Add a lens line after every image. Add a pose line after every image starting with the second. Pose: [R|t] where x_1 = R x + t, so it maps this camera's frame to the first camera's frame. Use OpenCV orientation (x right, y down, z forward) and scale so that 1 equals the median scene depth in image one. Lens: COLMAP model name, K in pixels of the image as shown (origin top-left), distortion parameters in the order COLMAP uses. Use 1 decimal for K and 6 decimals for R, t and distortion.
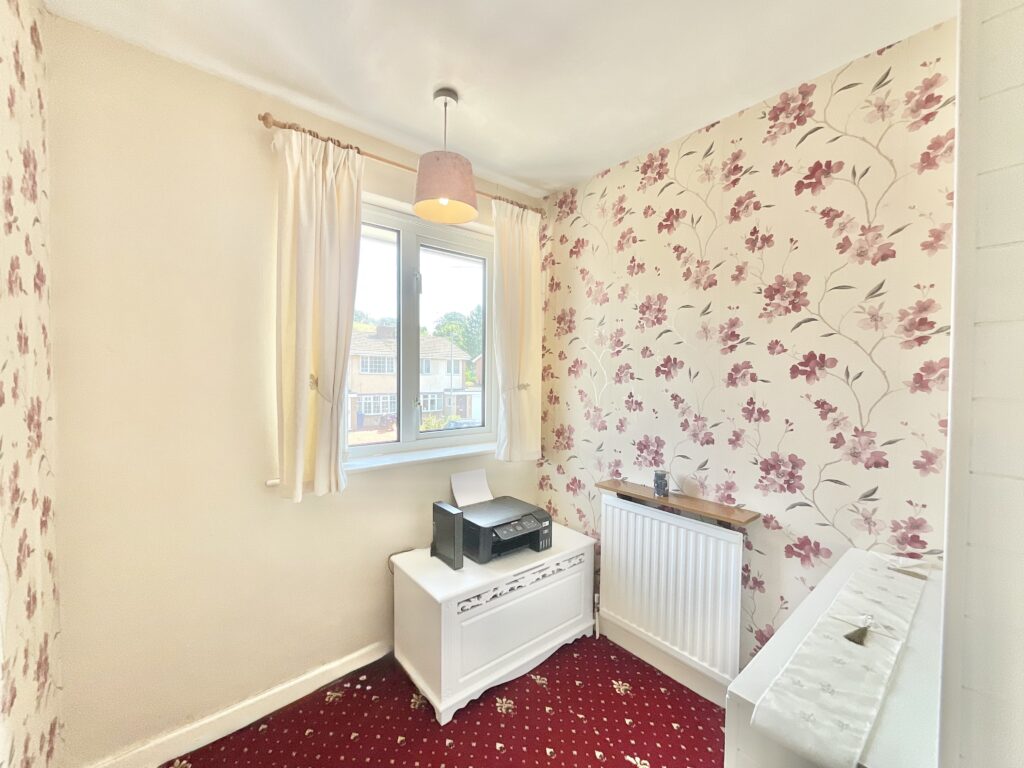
lens RADIAL K [[412.8, 0, 578.0], [0, 412.8, 388.5], [0, 0, 1]] dist [-0.000342, 0.000135]
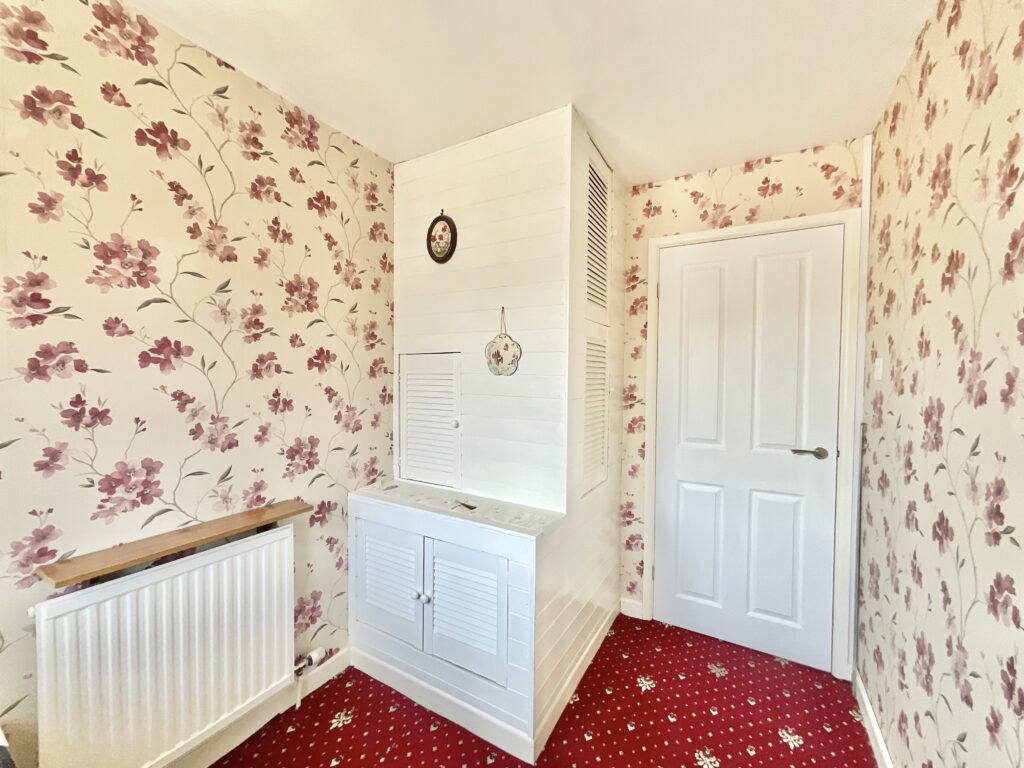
lens RADIAL K [[412.8, 0, 527.8], [0, 412.8, 383.0], [0, 0, 1]] dist [-0.000342, 0.000135]
pose [[-0.290427, -0.038703, 0.956114, -0.665467], [0.011361, 0.998972, 0.043889, -0.027719], [-0.956830, 0.023609, -0.289688, 0.671107]]
